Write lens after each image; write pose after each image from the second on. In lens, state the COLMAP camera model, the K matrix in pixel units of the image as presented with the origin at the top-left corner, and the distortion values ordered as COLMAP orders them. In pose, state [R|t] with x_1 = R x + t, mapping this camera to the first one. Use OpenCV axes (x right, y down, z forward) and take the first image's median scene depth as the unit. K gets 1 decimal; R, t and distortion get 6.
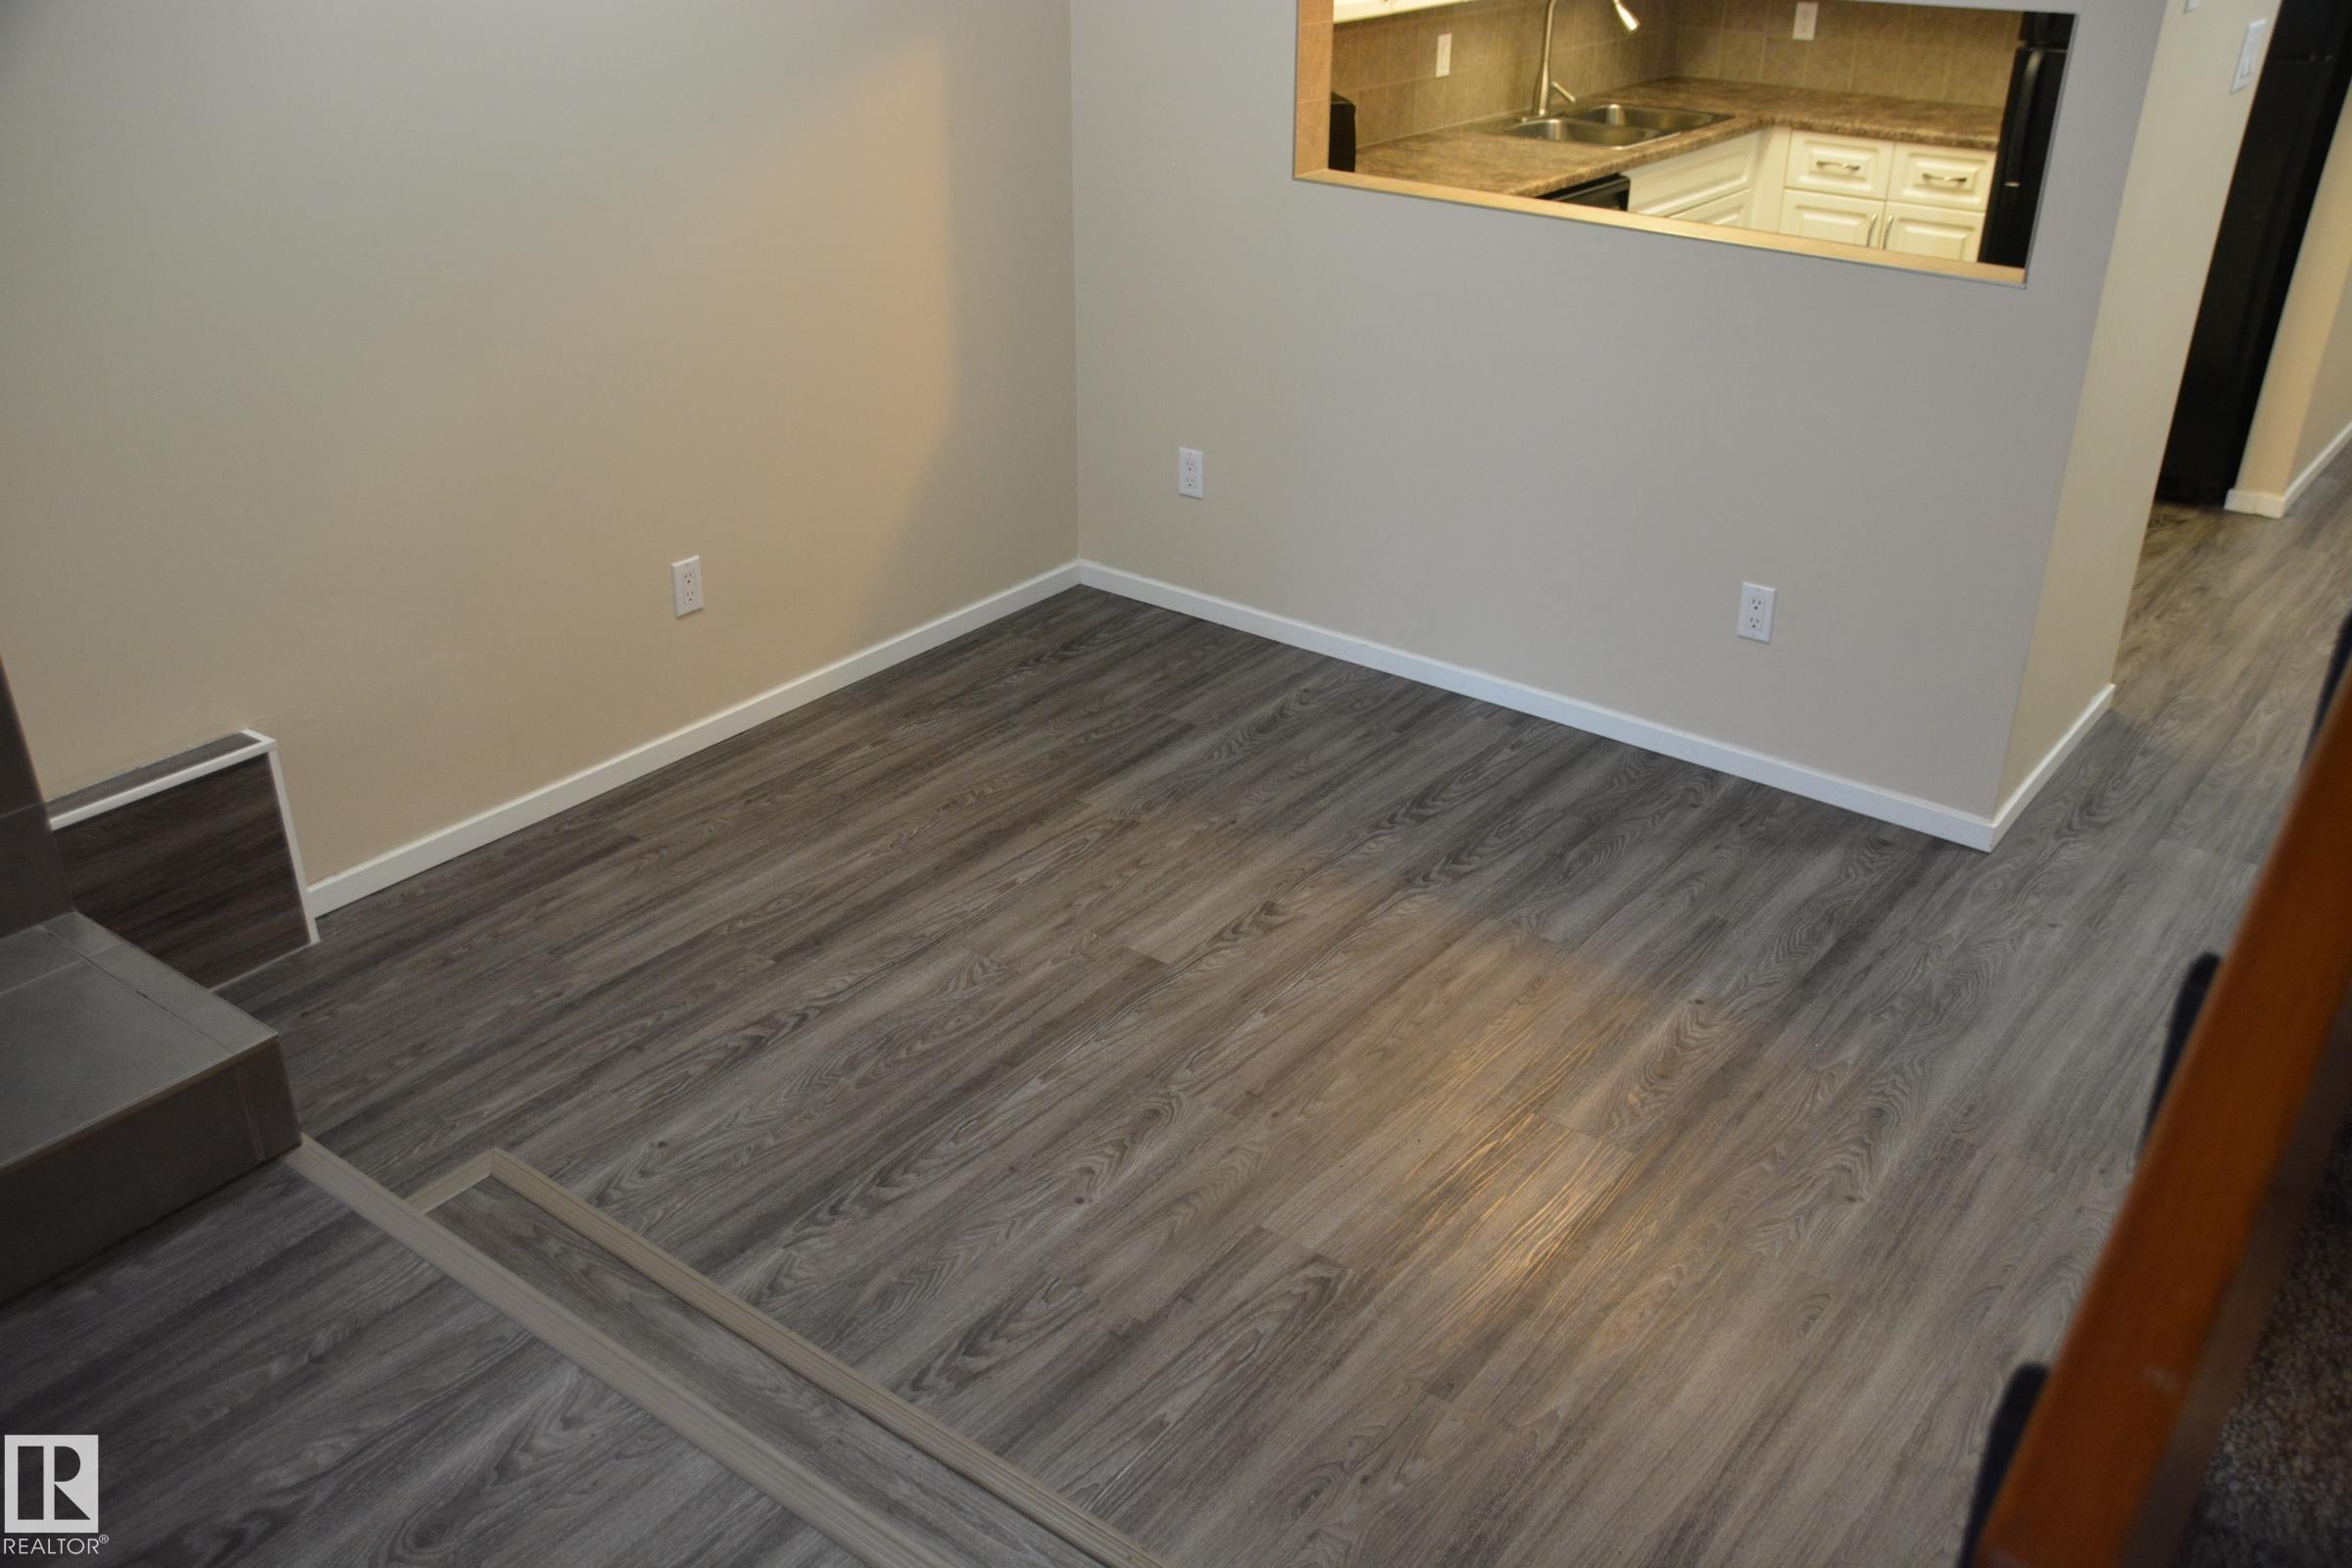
lens RADIAL K [[2069.7, 0, 1165.4], [0, 2069.7, 796.4], [0, 0, 1]] dist [-0.096186, 0.193806]
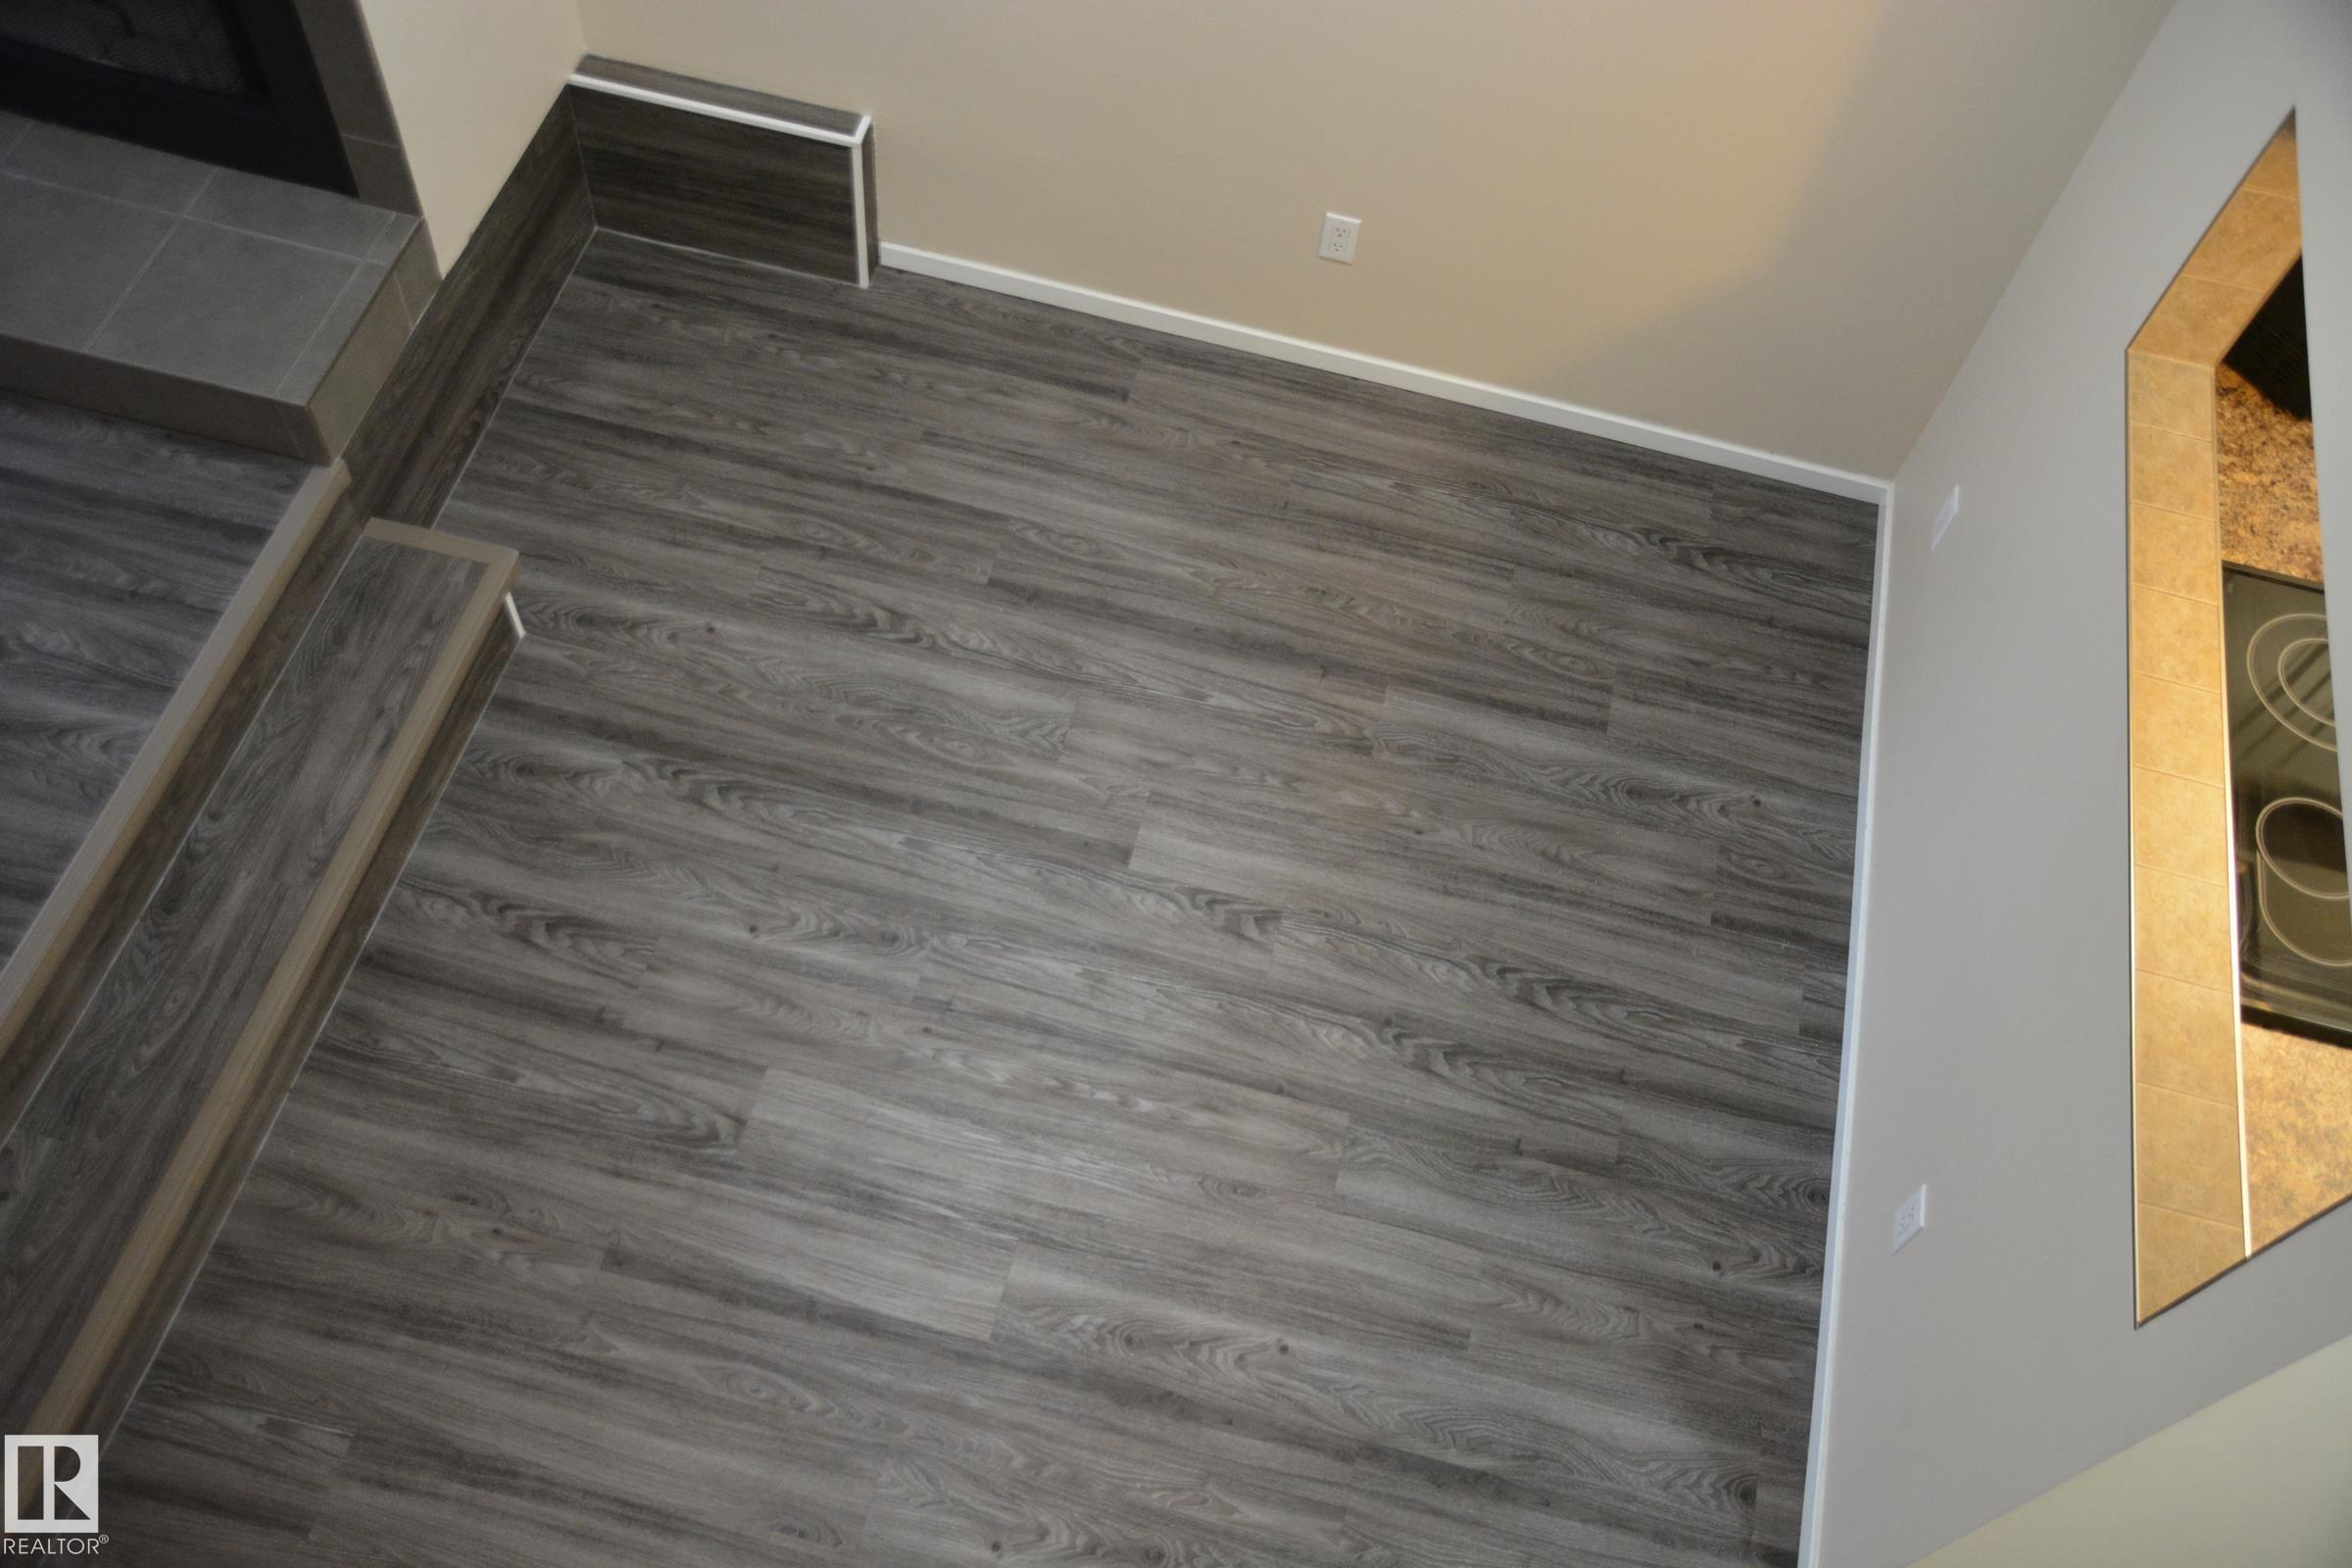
lens RADIAL K [[2069.7, 0, 1165.4], [0, 2069.7, 796.4], [0, 0, 1]] dist [-0.096186, 0.193806]
pose [[0.409047, 0.793270, -0.451003, 0.439425], [-0.481912, 0.607492, 0.631438, -0.592960], [0.774881, -0.040944, 0.630779, 0.356816]]
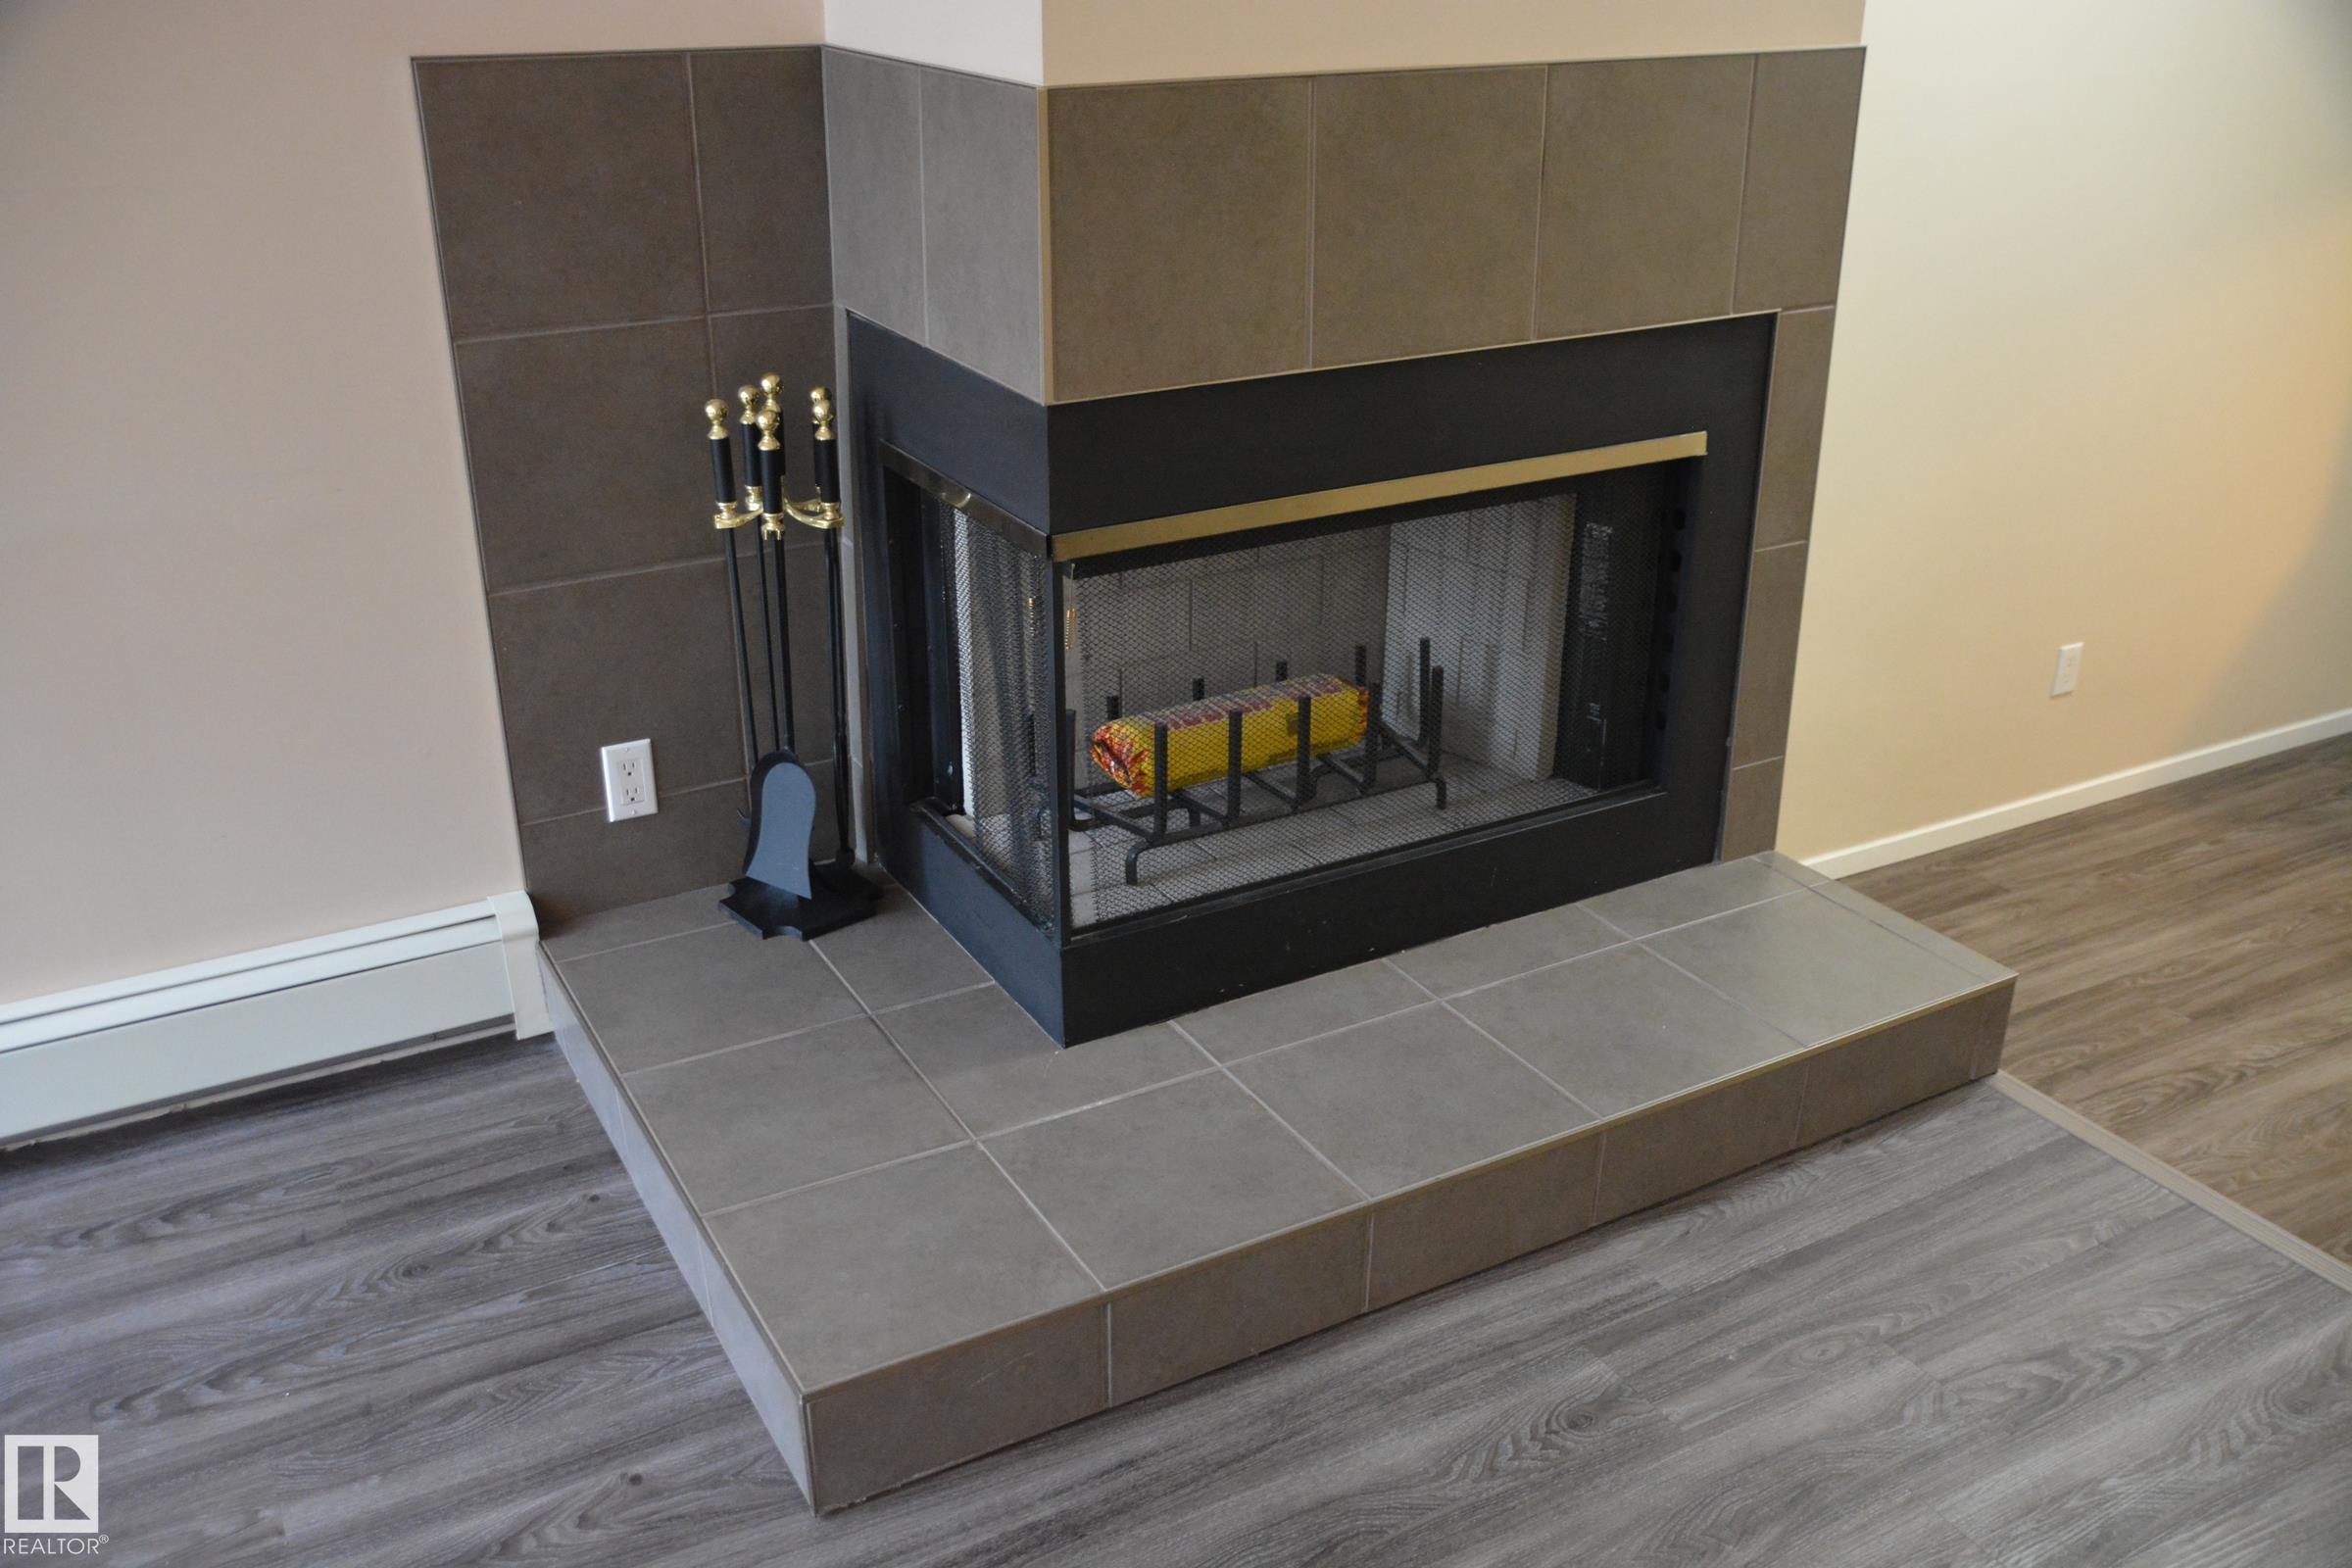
lens RADIAL K [[2069.7, 0, 1165.4], [0, 2069.7, 796.4], [0, 0, 1]] dist [-0.096186, 0.193806]
pose [[0.918882, 0.155152, -0.362745, -0.306380], [-0.175784, 0.984127, -0.024358, 0.083998], [0.353208, 0.086147, 0.931570, -0.188808]]
